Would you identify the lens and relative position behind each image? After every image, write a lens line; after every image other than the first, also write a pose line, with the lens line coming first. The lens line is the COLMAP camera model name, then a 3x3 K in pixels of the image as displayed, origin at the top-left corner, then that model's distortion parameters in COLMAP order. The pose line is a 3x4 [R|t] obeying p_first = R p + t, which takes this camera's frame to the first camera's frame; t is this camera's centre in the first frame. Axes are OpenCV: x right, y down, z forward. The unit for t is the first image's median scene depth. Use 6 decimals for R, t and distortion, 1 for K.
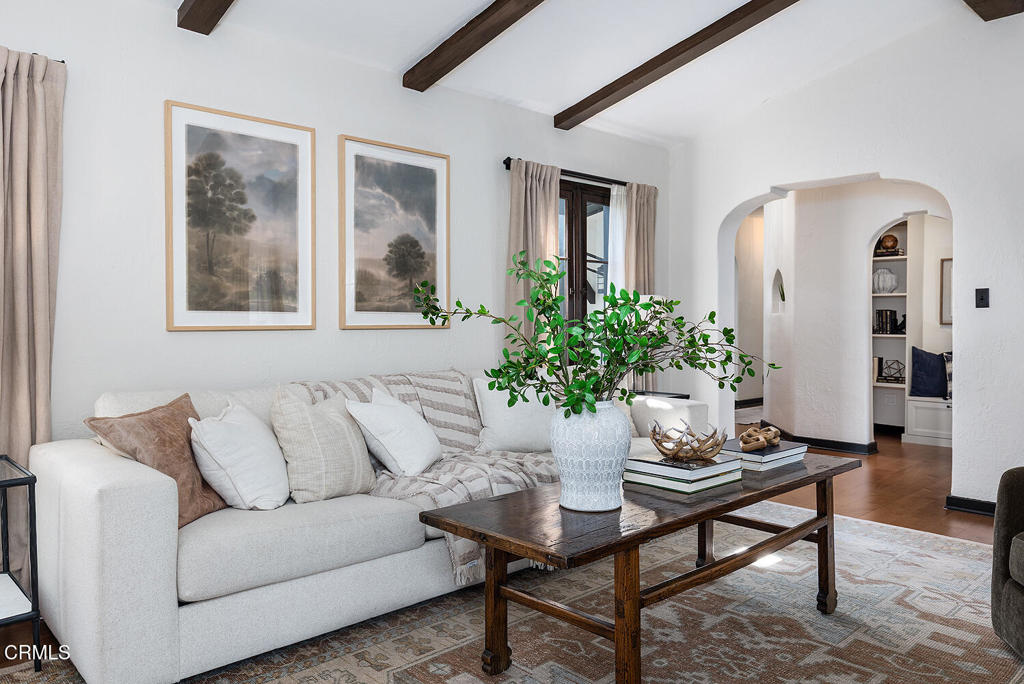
lens RADIAL K [[719.9, 0, 534.9], [0, 719.9, 337.7], [0, 0, 1]] dist [0.005479, -0.012899]
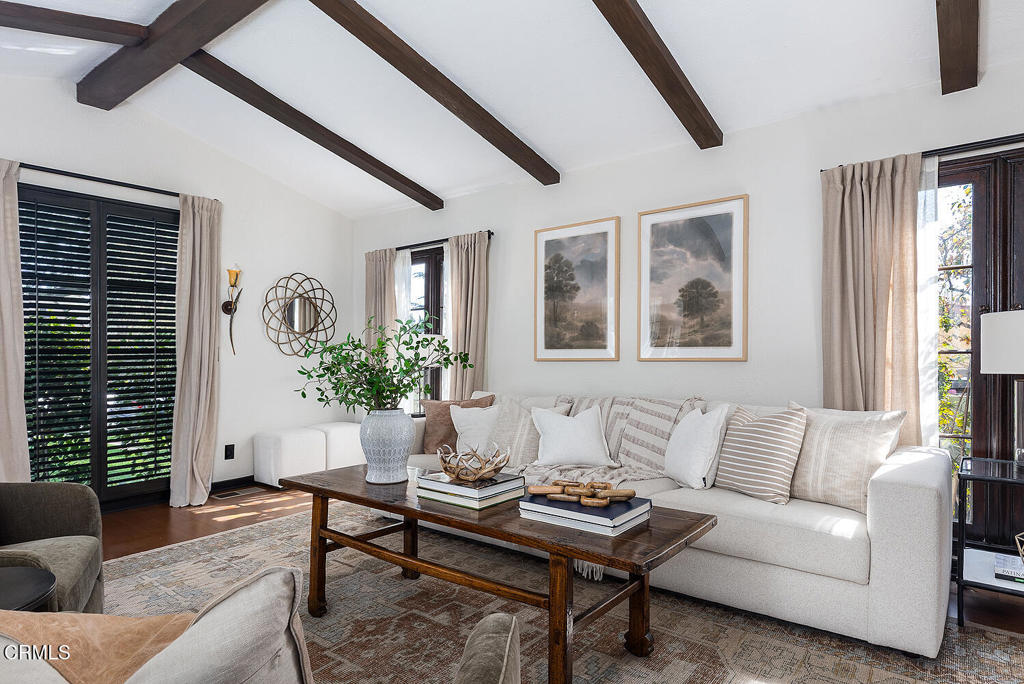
lens RADIAL K [[591.4, 0, 530.8], [0, 591.4, 365.5], [0, 0, 1]] dist [-0.002198, -0.002651]
pose [[0.128144, 0.013385, -0.991665, 0.736630], [-0.020952, 0.999722, 0.010787, -0.010446], [0.991534, 0.019395, 0.128389, 0.635057]]
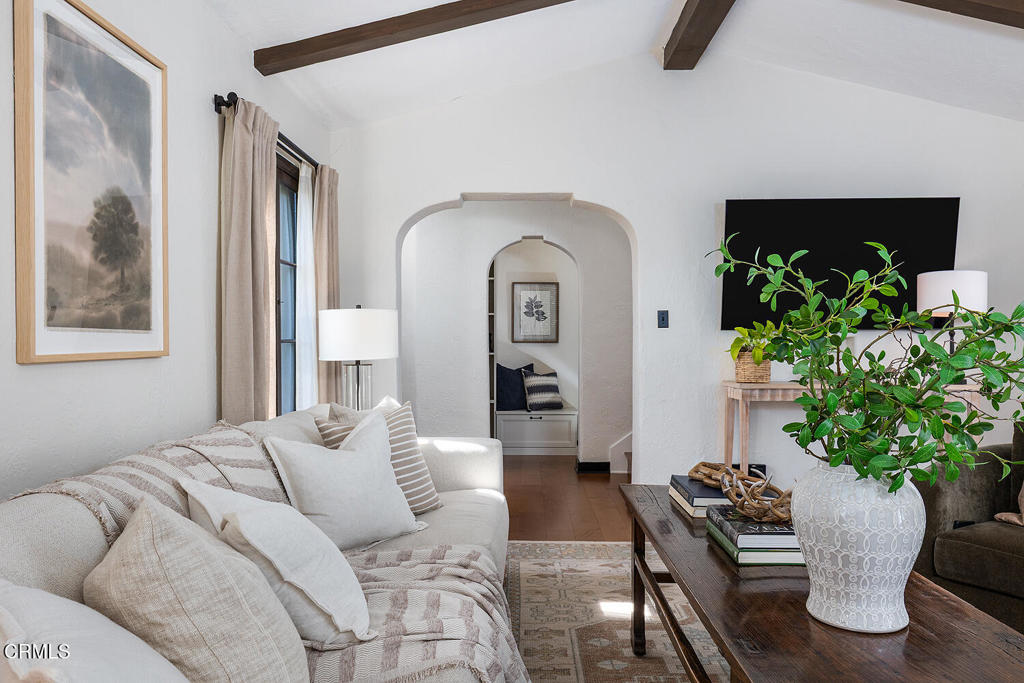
lens RADIAL K [[719.9, 0, 516.6], [0, 719.9, 338.2], [0, 0, 1]] dist [0.005479, -0.012899]
pose [[0.724726, -0.007034, 0.689001, -0.344614], [0.025862, 0.999521, -0.016999, -0.011837], [-0.688551, 0.030138, 0.724561, 0.405857]]
